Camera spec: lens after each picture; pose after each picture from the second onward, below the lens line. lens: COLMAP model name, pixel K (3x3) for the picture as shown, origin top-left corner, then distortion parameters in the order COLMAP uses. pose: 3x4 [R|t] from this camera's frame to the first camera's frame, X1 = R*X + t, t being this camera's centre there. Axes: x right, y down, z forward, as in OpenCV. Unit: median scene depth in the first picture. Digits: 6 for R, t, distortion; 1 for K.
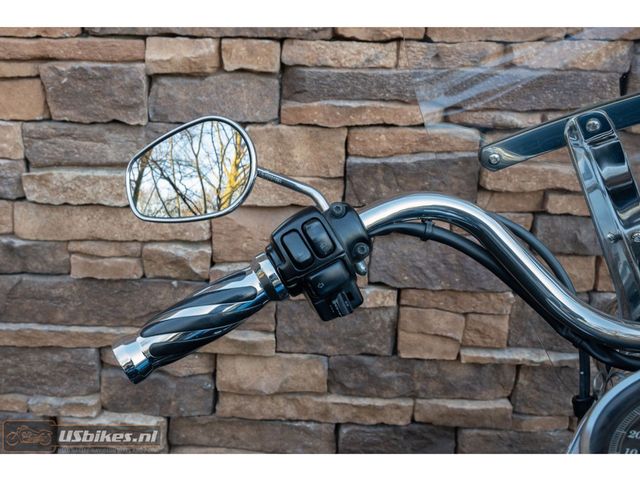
lens RADIAL K [[799.0, 0, 260.0], [0, 799.0, 296.0], [0, 0, 1]] dist [0.003650, 0.000000]
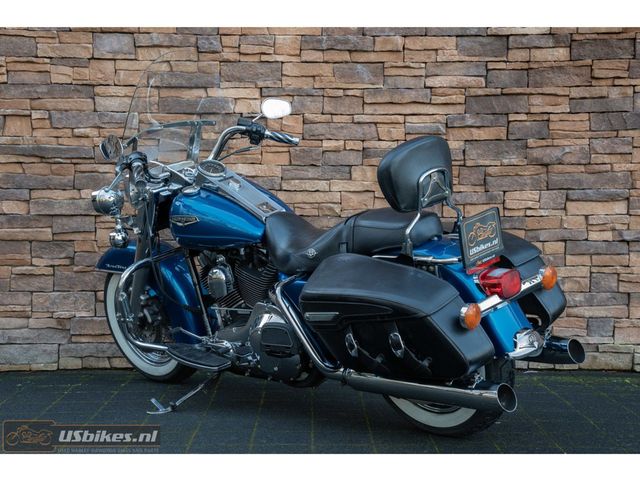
lens RADIAL K [[1143.0, 0, 328.7], [0, 1143.0, 243.4], [0, 0, 1]] dist [0.240767, 0.000000]
pose [[0.996222, -0.002770, 0.086802, -0.504521], [0.029111, 0.952319, -0.303711, 1.456897], [-0.081821, 0.305091, 0.948802, -3.223790]]
